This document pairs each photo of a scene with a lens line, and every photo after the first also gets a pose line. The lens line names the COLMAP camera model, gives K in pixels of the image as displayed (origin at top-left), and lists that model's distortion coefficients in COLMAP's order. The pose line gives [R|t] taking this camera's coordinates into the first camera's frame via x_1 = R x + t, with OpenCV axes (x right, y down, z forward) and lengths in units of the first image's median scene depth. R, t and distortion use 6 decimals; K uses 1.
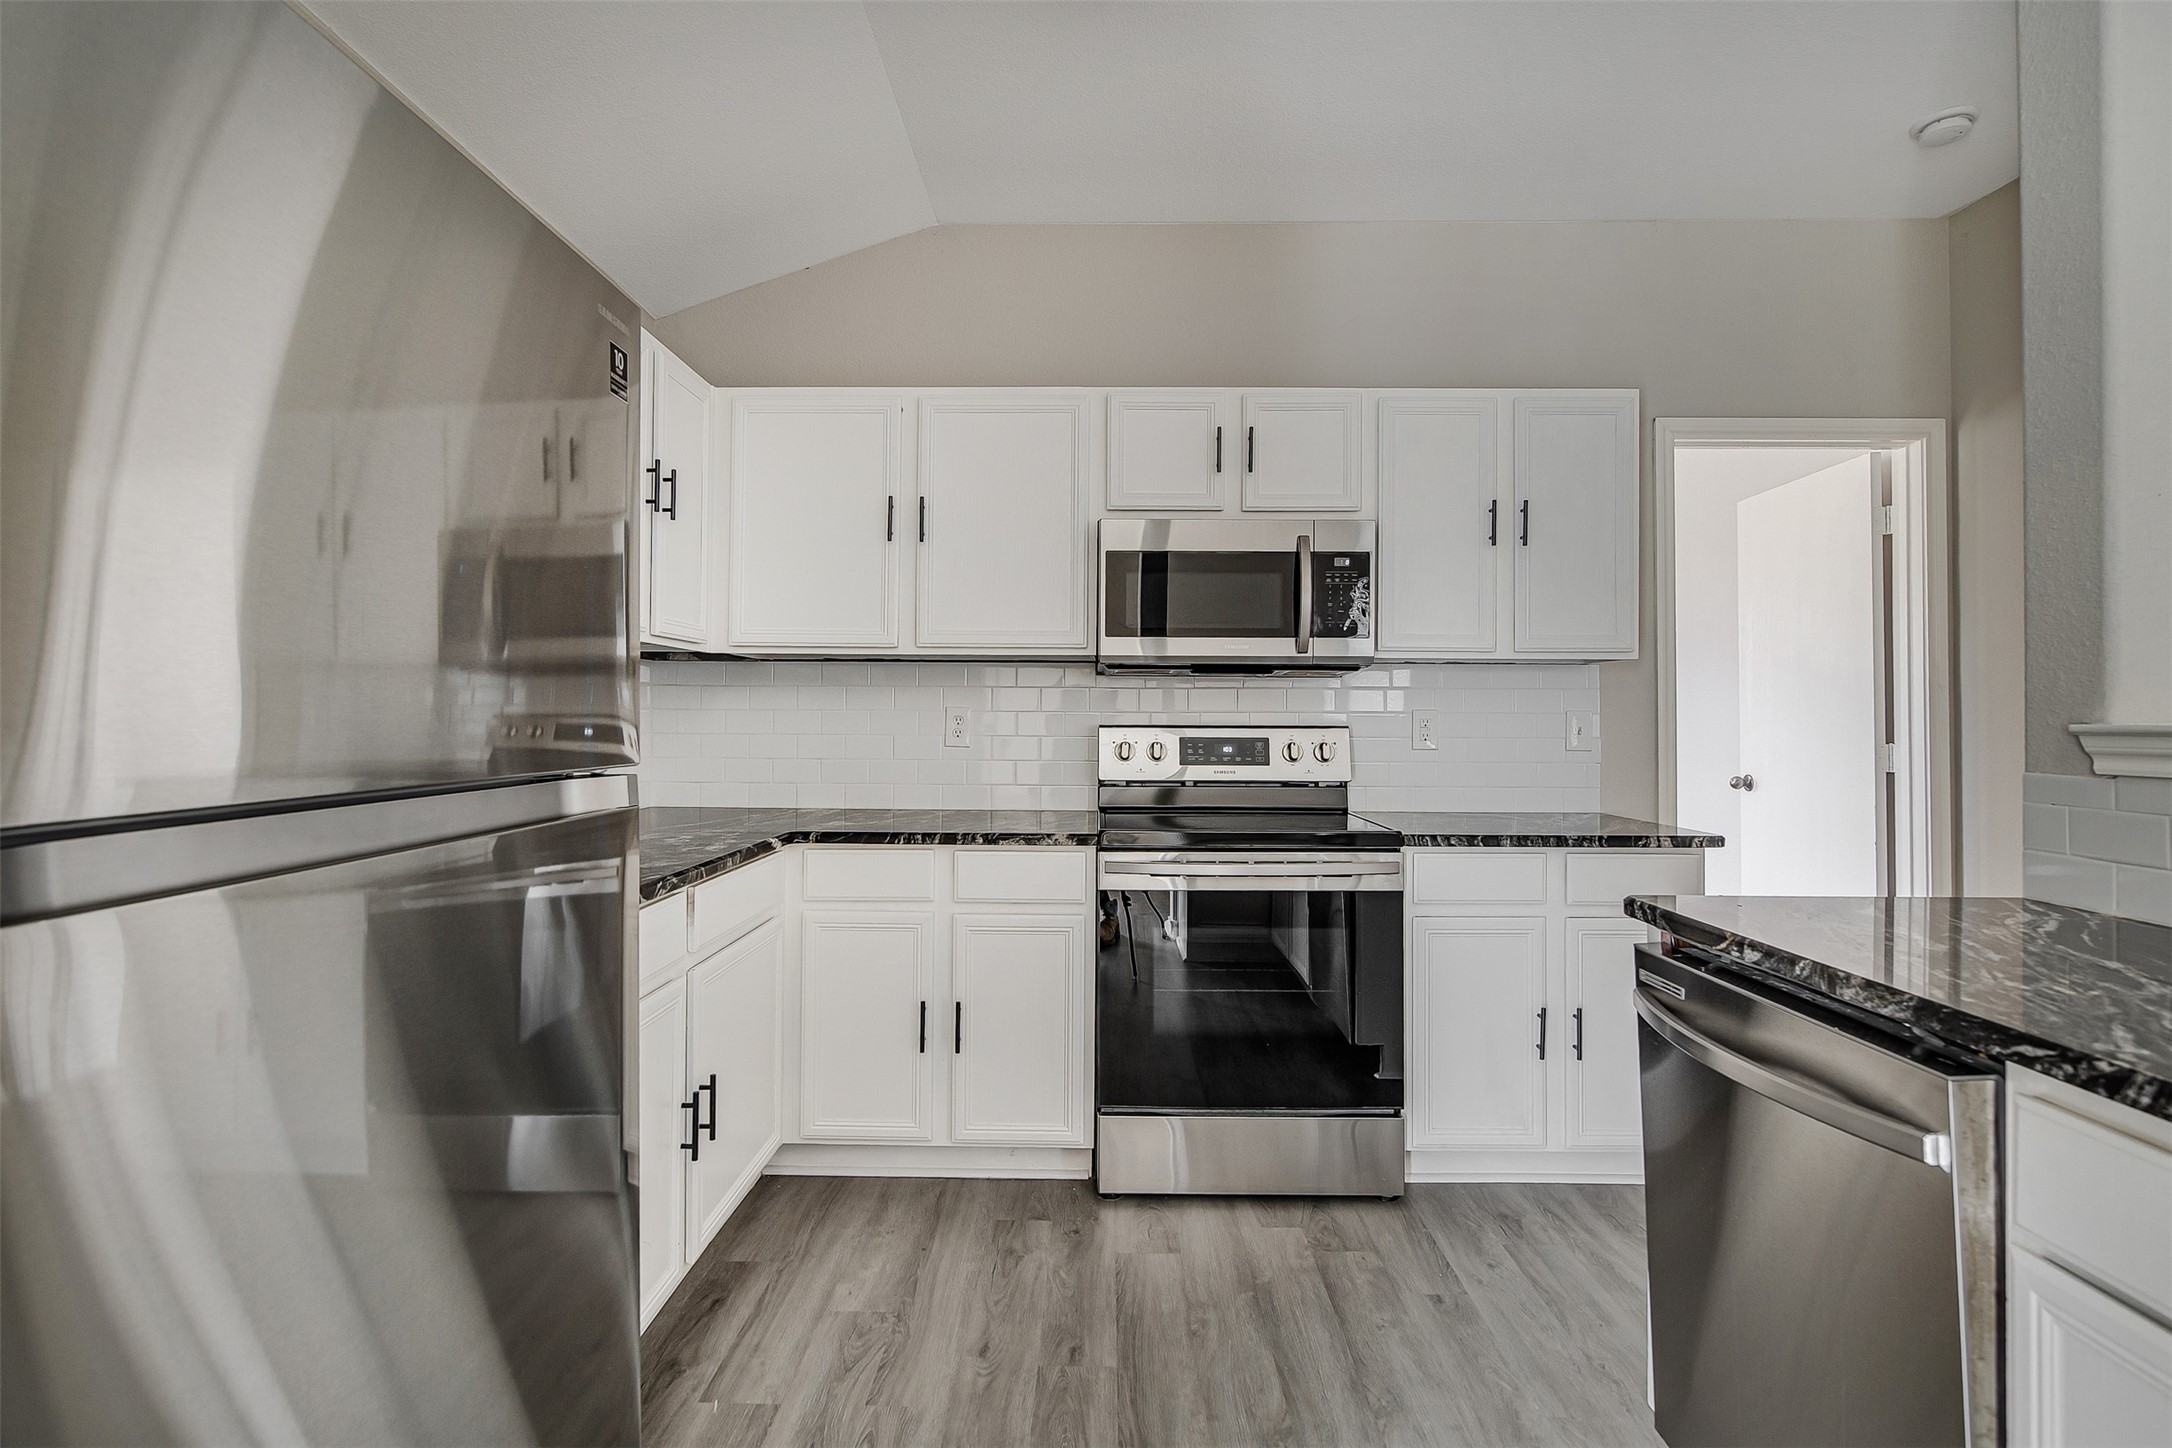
lens RADIAL K [[1087.1, 0, 1092.2], [0, 1087.1, 714.0], [0, 0, 1]] dist [0.020429, 0.000024]
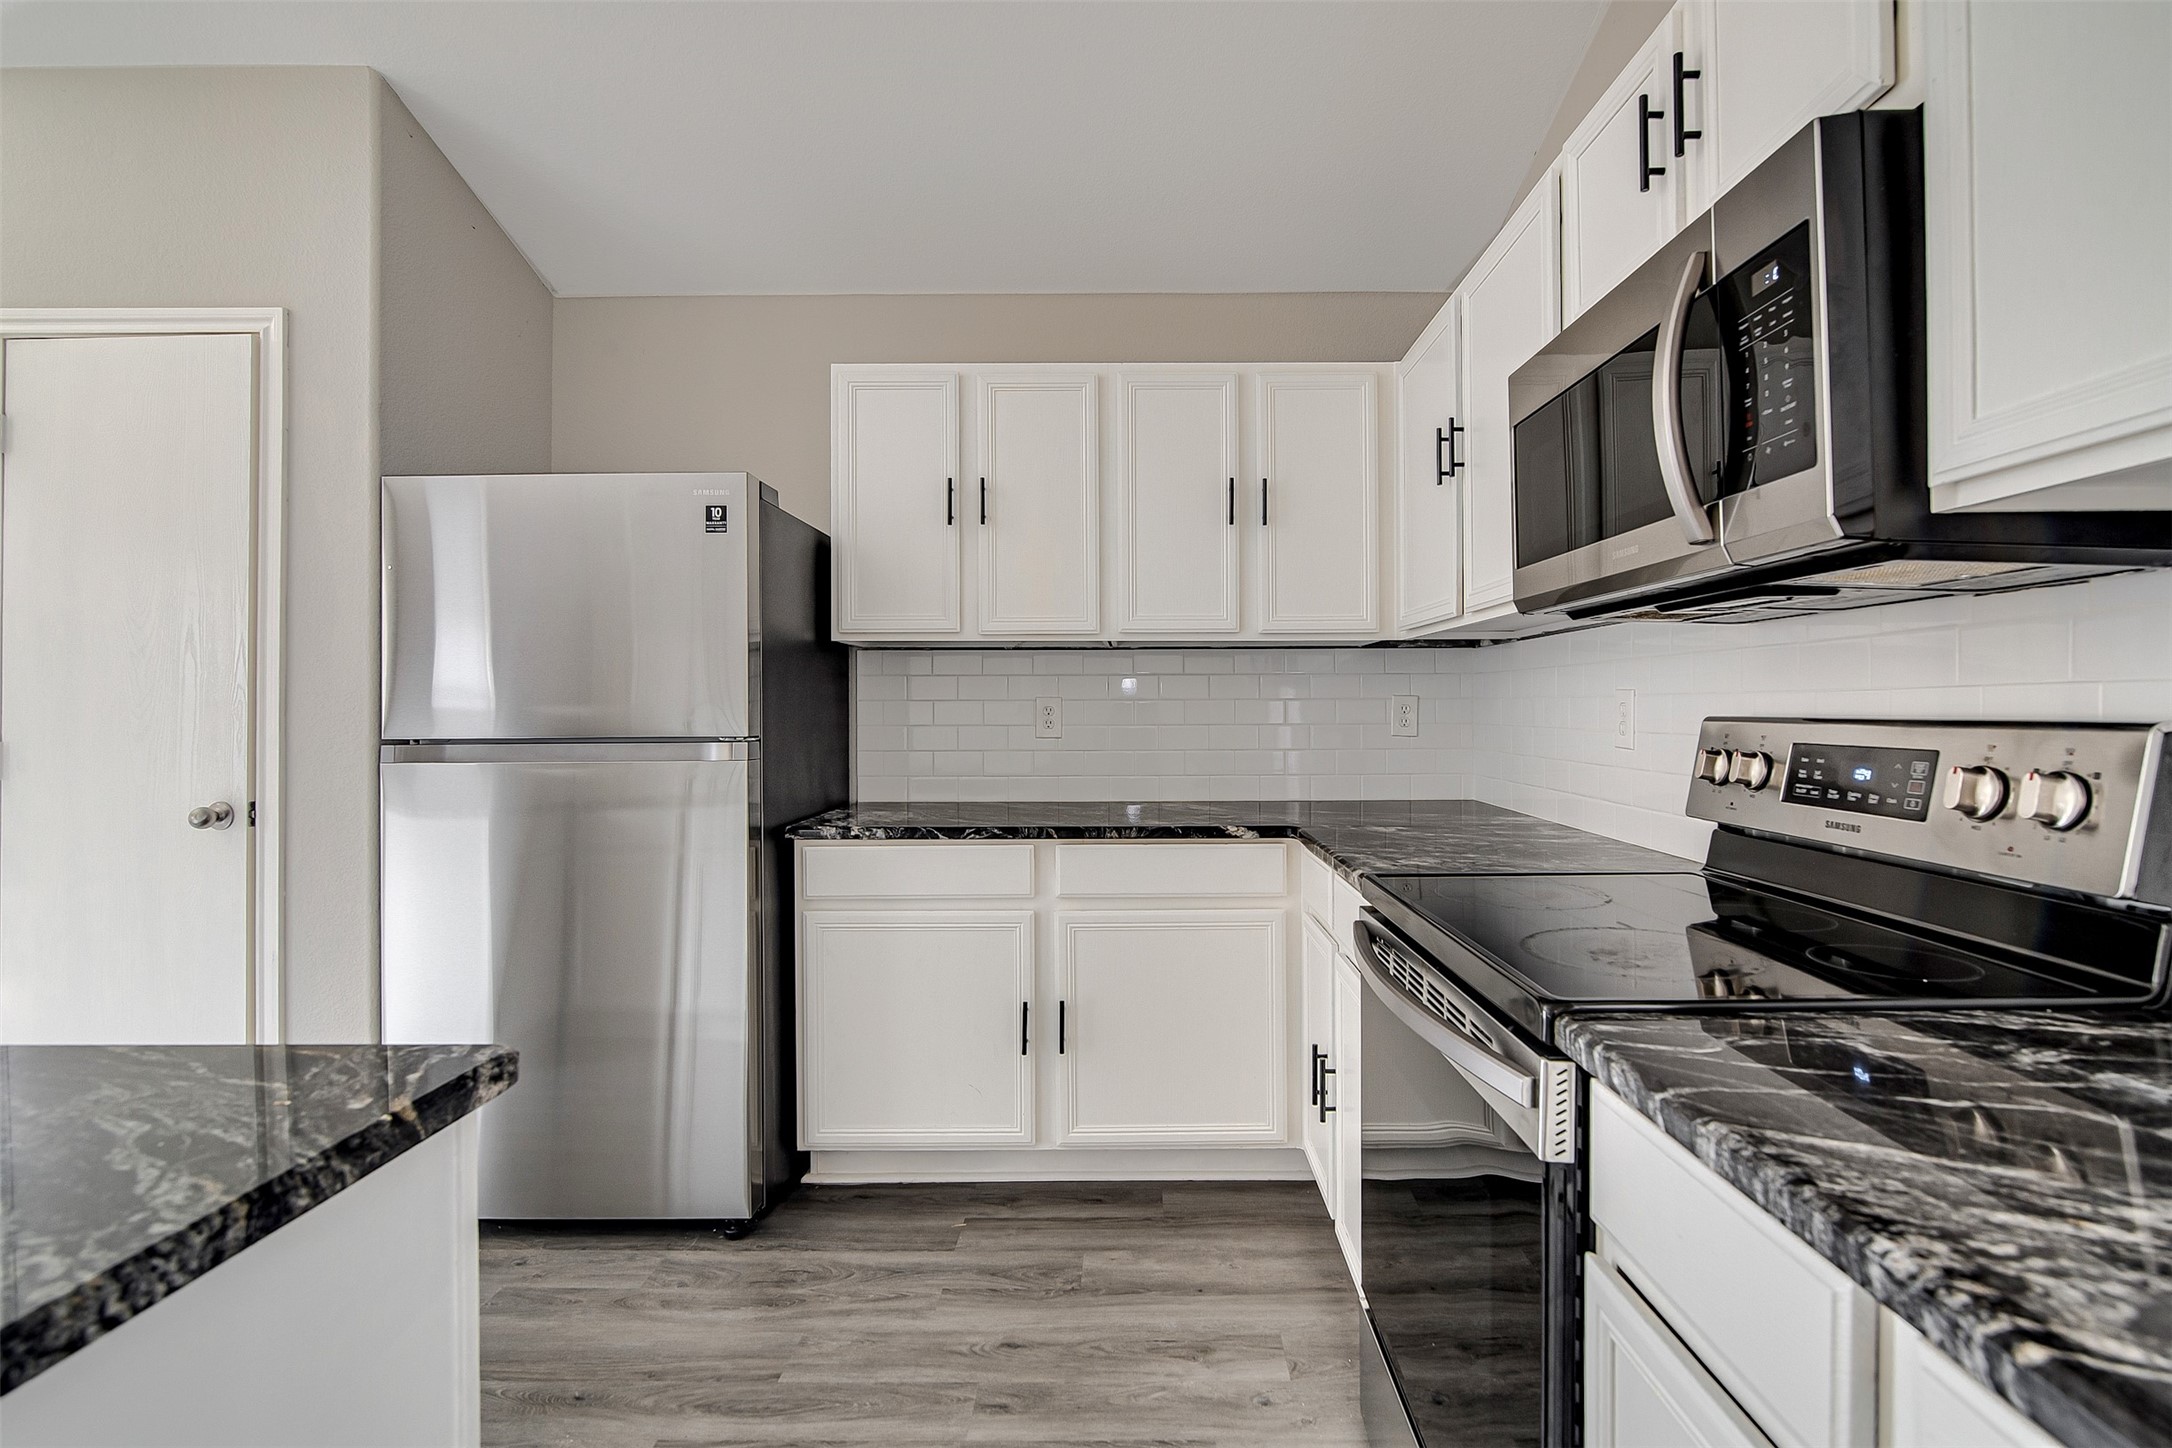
lens RADIAL K [[1021.3, 0, 1086.0], [0, 1021.3, 724.0], [0, 0, 1]] dist [0.000220, -0.000093]
pose [[-0.020940, 0.007891, -0.999750, 0.755118], [0.008072, 0.999938, 0.007723, 0.010032], [0.999748, -0.007908, -0.021003, 1.003598]]
